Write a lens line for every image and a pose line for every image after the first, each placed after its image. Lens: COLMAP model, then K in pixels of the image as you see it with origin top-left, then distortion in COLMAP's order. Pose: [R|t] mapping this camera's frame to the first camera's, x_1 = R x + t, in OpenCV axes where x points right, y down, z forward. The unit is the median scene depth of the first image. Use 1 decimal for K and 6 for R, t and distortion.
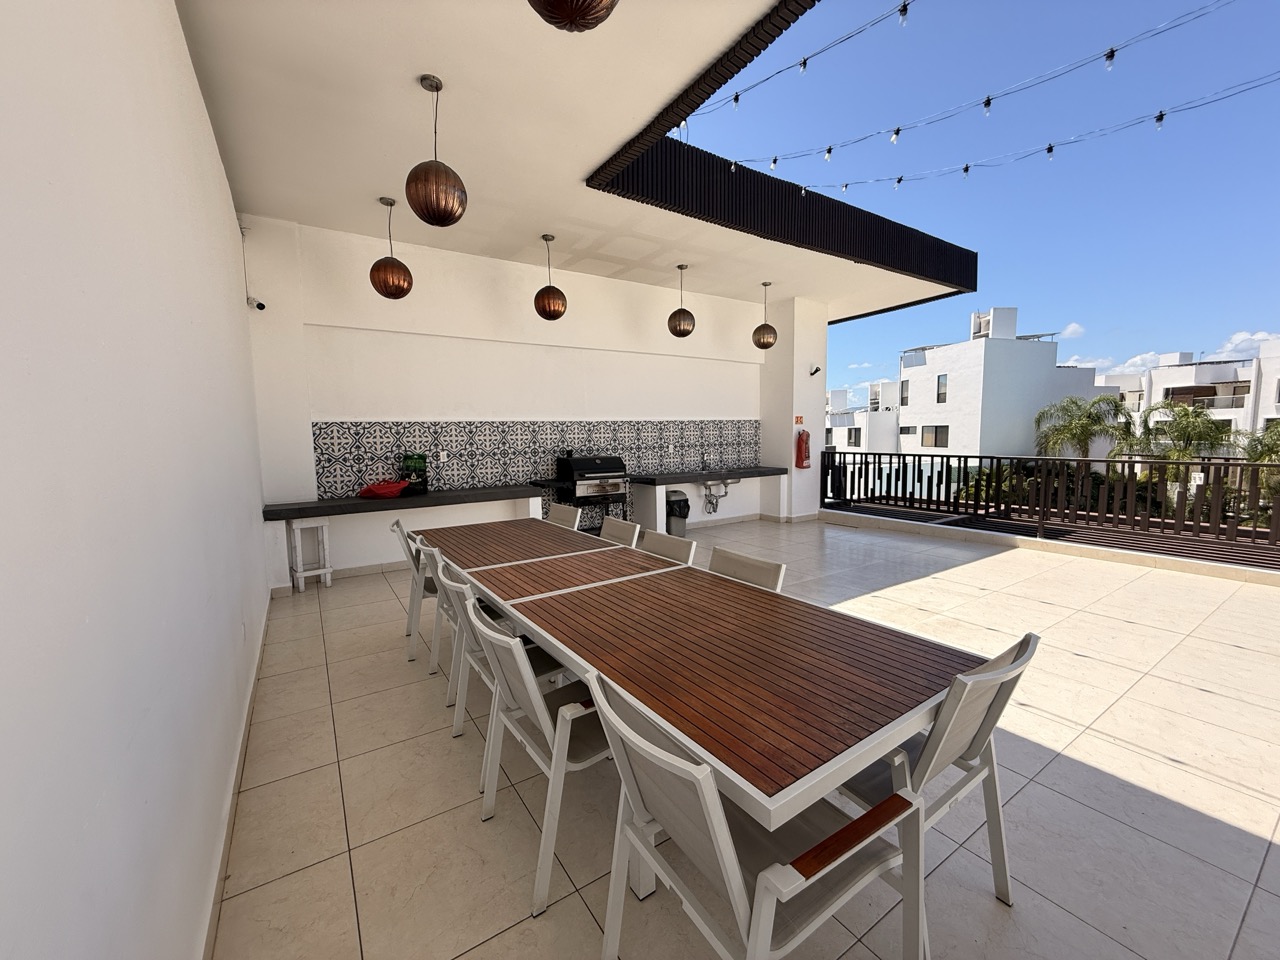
lens RADIAL K [[512.2, 0, 637.2], [0, 512.2, 485.4], [0, 0, 1]] dist [0.001178, 0.000003]
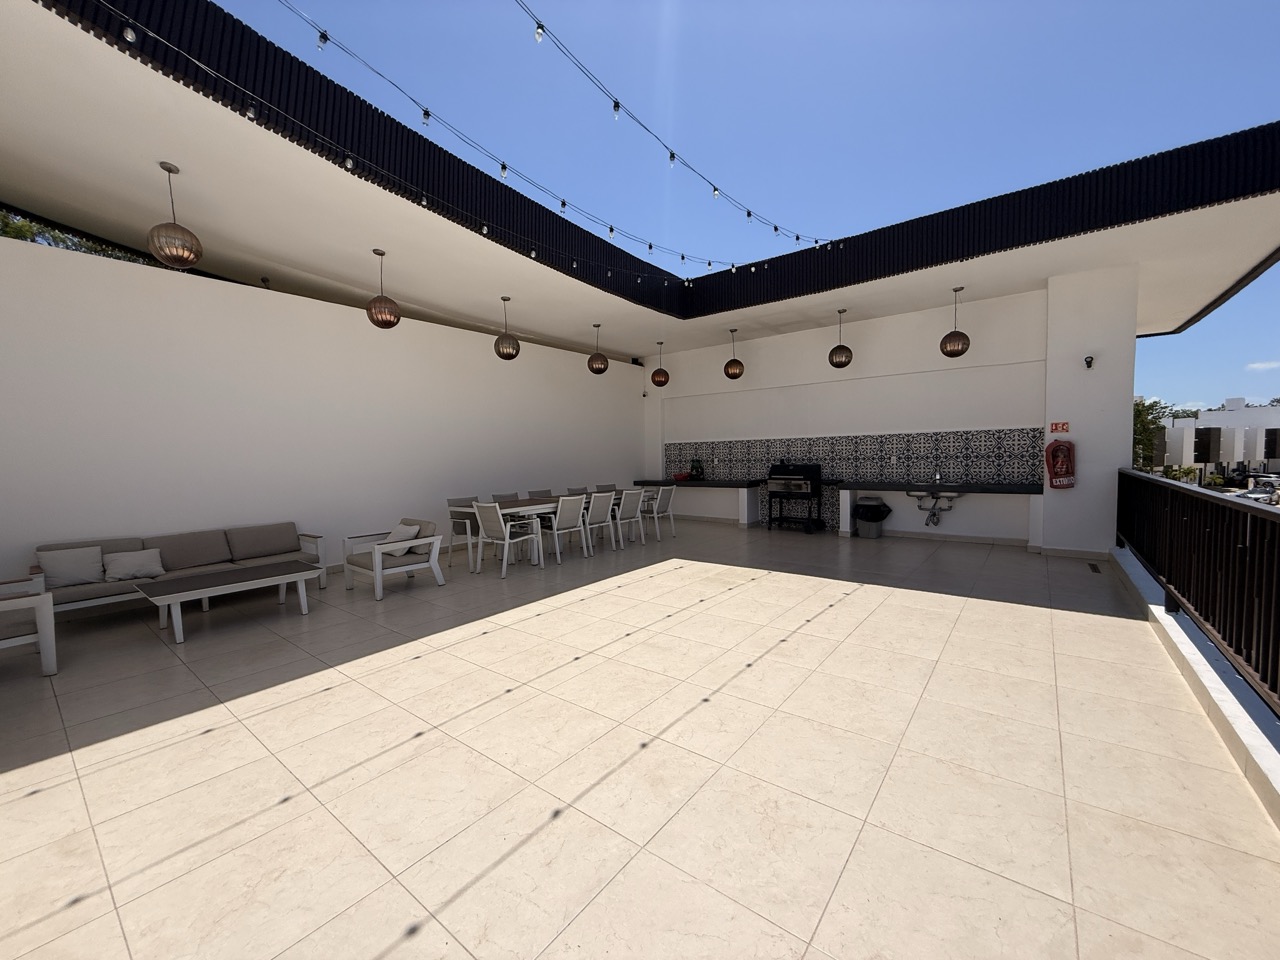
lens RADIAL K [[512.2, 0, 632.0], [0, 512.2, 484.2], [0, 0, 1]] dist [0.001178, 0.000003]
pose [[0.310688, 0.064545, -0.948318, 1.152550], [-0.079062, 0.995989, 0.041888, -0.027424], [0.947218, 0.061962, 0.314545, 0.168526]]
